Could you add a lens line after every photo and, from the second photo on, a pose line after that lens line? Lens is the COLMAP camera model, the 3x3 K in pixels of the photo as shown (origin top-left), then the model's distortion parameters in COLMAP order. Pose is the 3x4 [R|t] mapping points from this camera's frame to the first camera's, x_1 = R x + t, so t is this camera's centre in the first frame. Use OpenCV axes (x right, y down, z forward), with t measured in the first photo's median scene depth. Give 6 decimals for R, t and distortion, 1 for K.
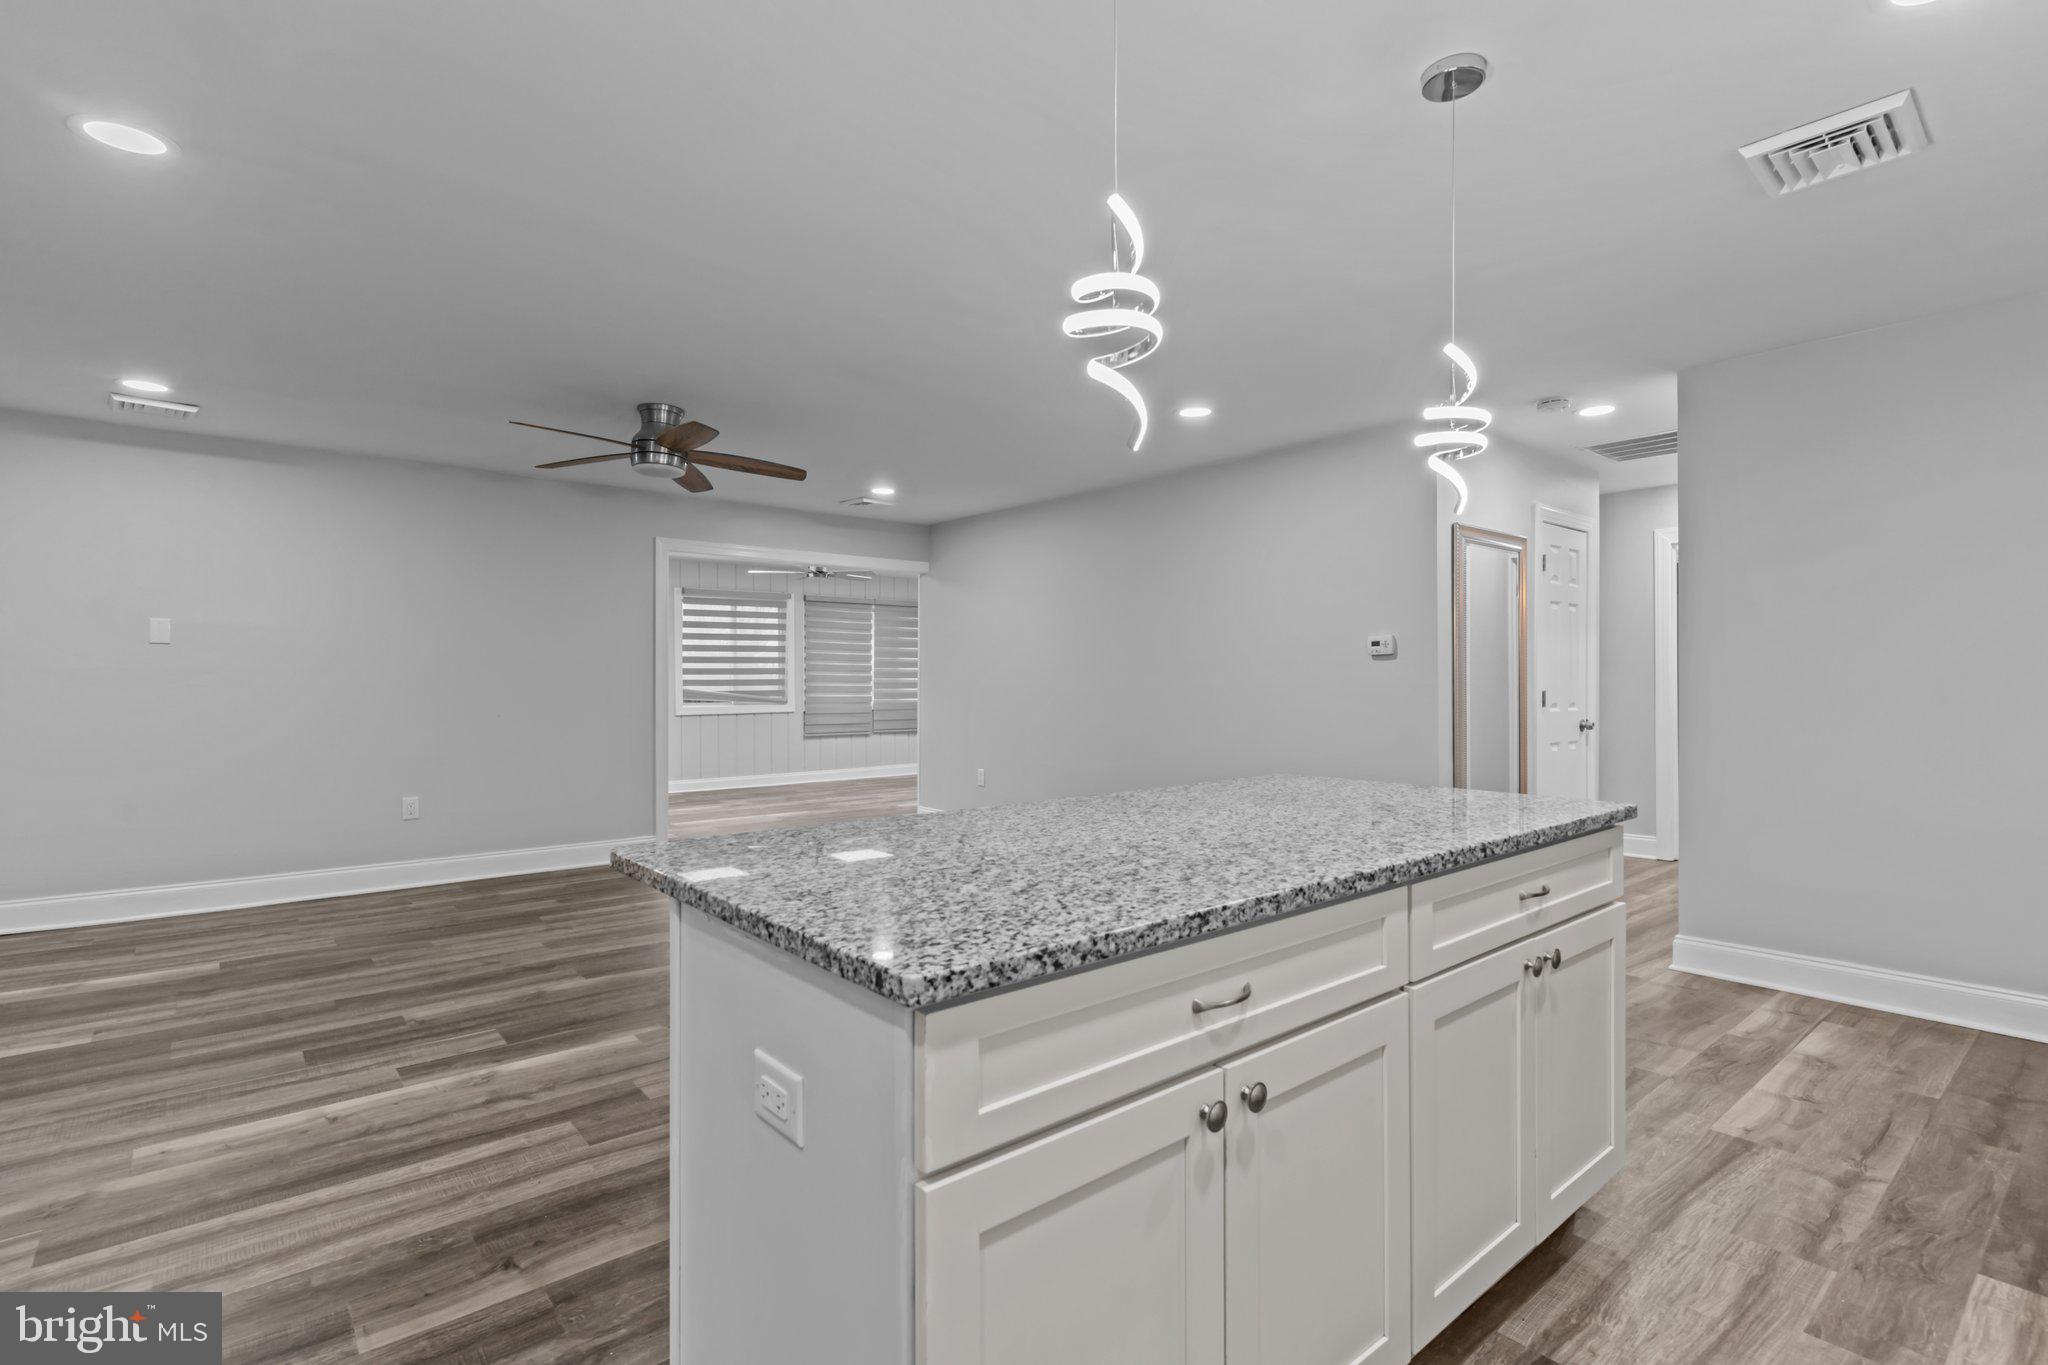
lens RADIAL K [[971.4, 0, 1026.8], [0, 971.4, 693.9], [0, 0, 1]] dist [0.001669, 0.000549]
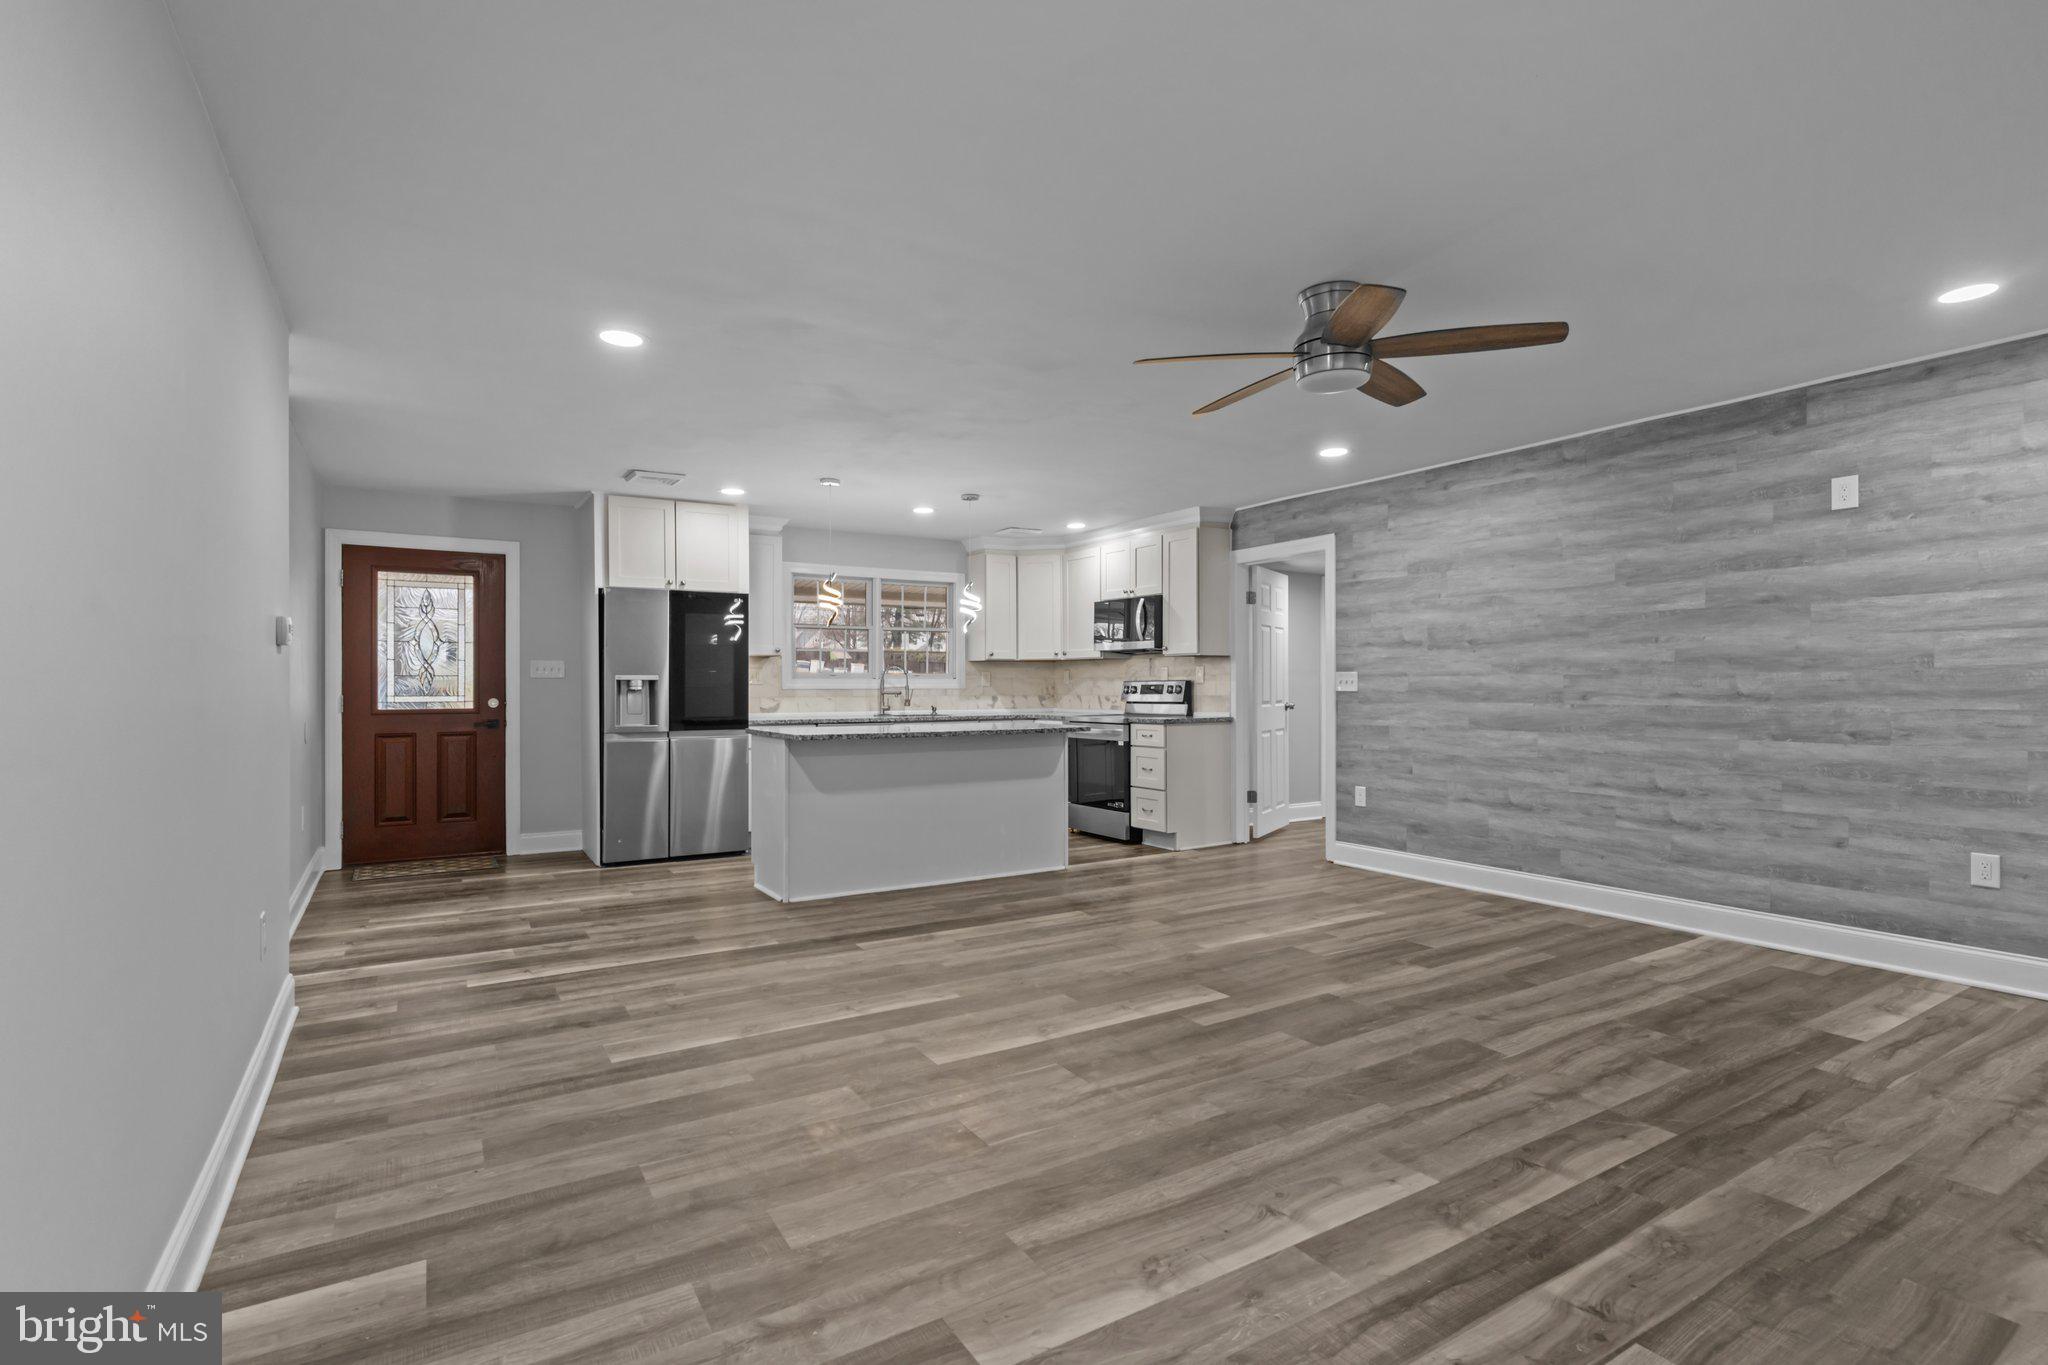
lens RADIAL K [[971.4, 0, 1022.6], [0, 971.4, 688.3], [0, 0, 1]] dist [0.001669, 0.000549]
pose [[-0.990126, 0.001833, 0.140170, -0.256016], [0.004340, 0.999836, 0.017581, -0.021040], [-0.140115, 0.018015, -0.989971, 1.747588]]
